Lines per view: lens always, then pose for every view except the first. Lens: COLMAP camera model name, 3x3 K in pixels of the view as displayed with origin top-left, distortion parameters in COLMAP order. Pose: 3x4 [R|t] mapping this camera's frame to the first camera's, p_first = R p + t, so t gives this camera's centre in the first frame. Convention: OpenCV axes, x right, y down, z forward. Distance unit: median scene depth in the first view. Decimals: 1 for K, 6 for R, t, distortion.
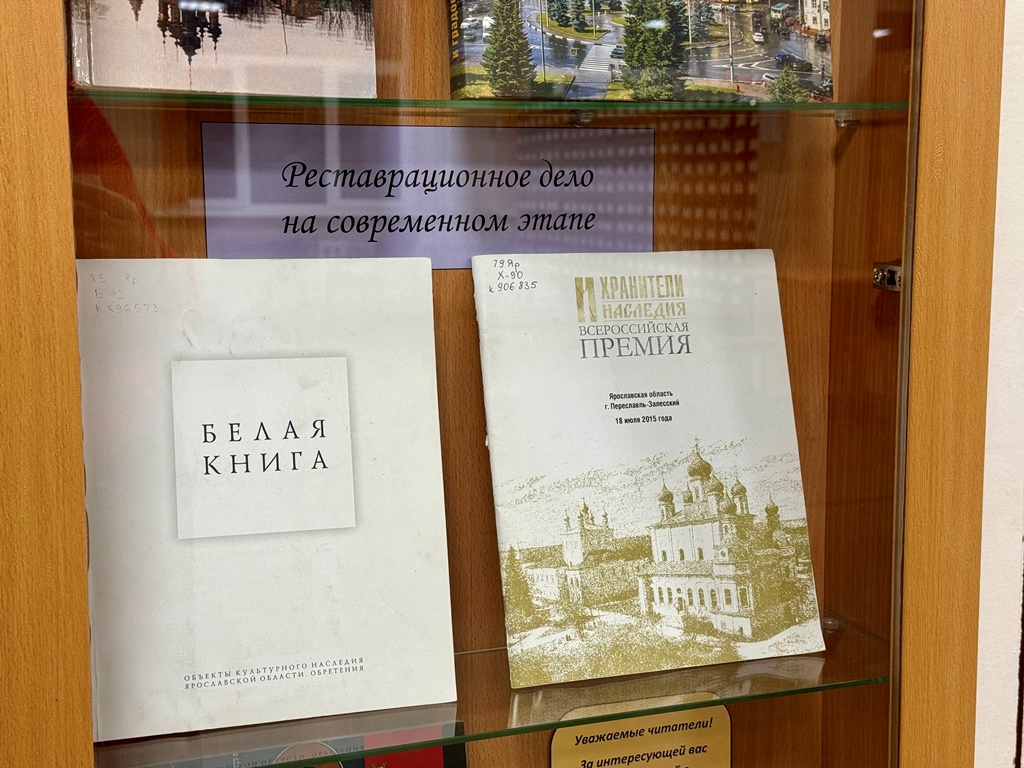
lens RADIAL K [[1465.2, 0, 513.9], [0, 1465.2, 381.6], [0, 0, 1]] dist [0.141023, 0.000000]
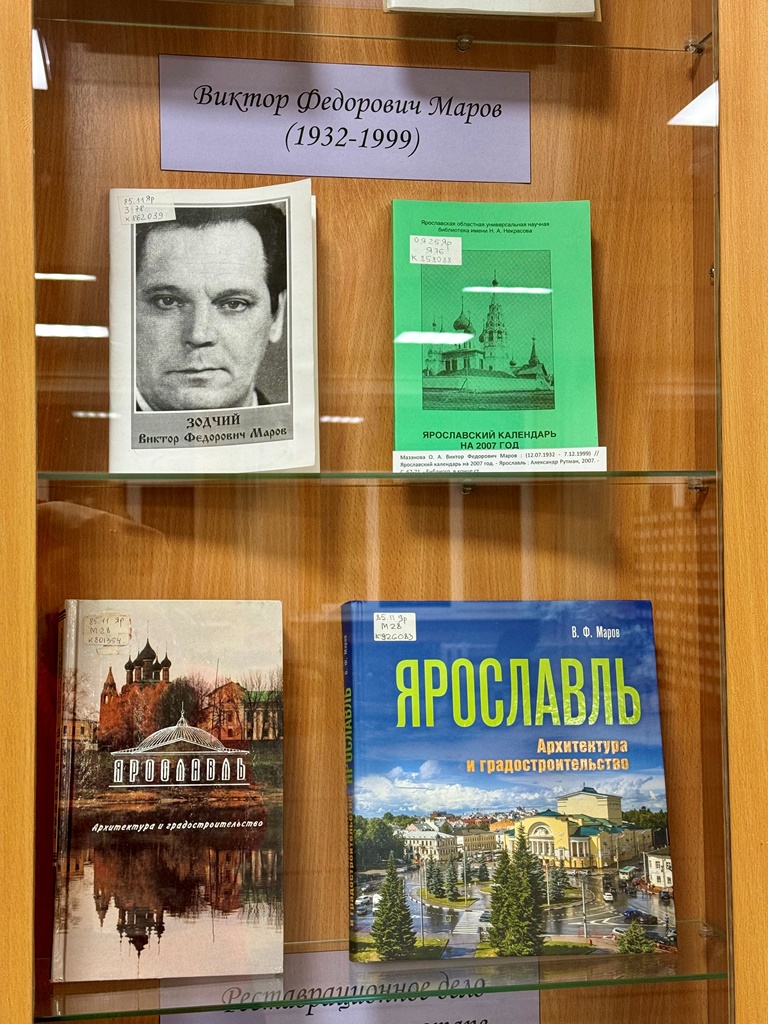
lens RADIAL K [[1465.2, 0, 379.5], [0, 1465.2, 509.7], [0, 0, 1]] dist [0.141023, 0.000000]
pose [[0.982704, -0.012030, -0.184795, 0.213115], [-0.018986, 0.986084, -0.165160, -0.346875], [0.184210, 0.165812, 0.968800, -0.270740]]
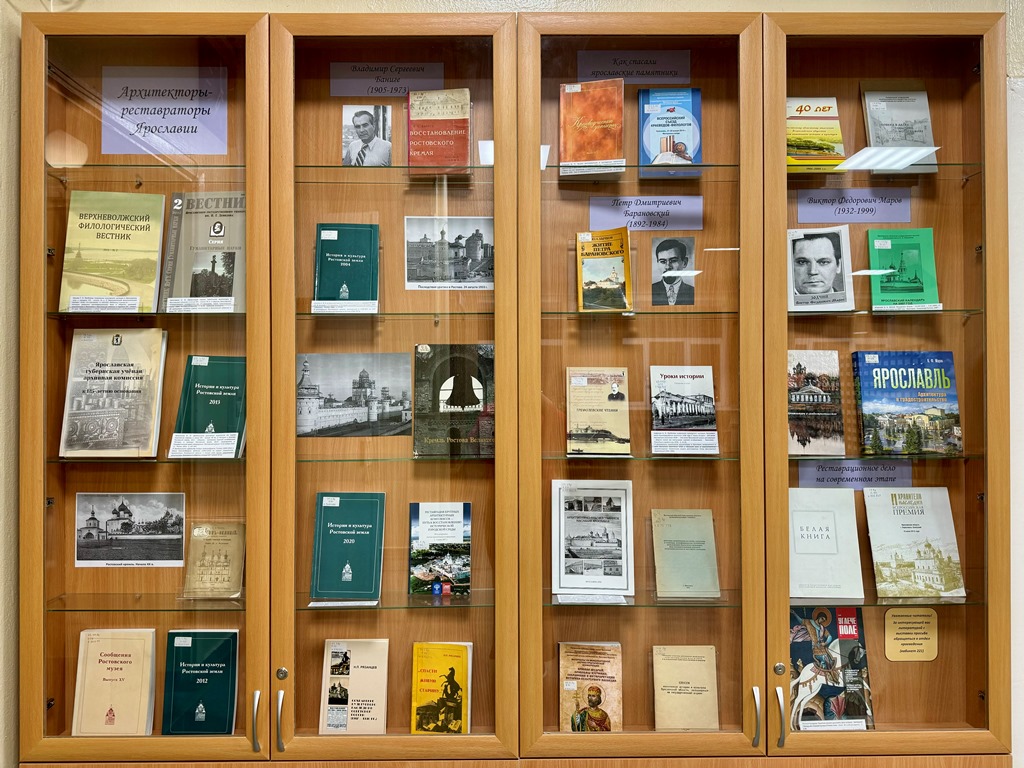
lens RADIAL K [[729.6, 0, 513.1], [0, 729.6, 385.8], [0, 0, 1]] dist [0.035663, -0.048526]
pose [[0.943066, -0.003413, -0.332587, -0.278718], [-0.042609, 0.990468, -0.130985, -0.060583], [0.329864, 0.137699, 0.933932, -1.315823]]
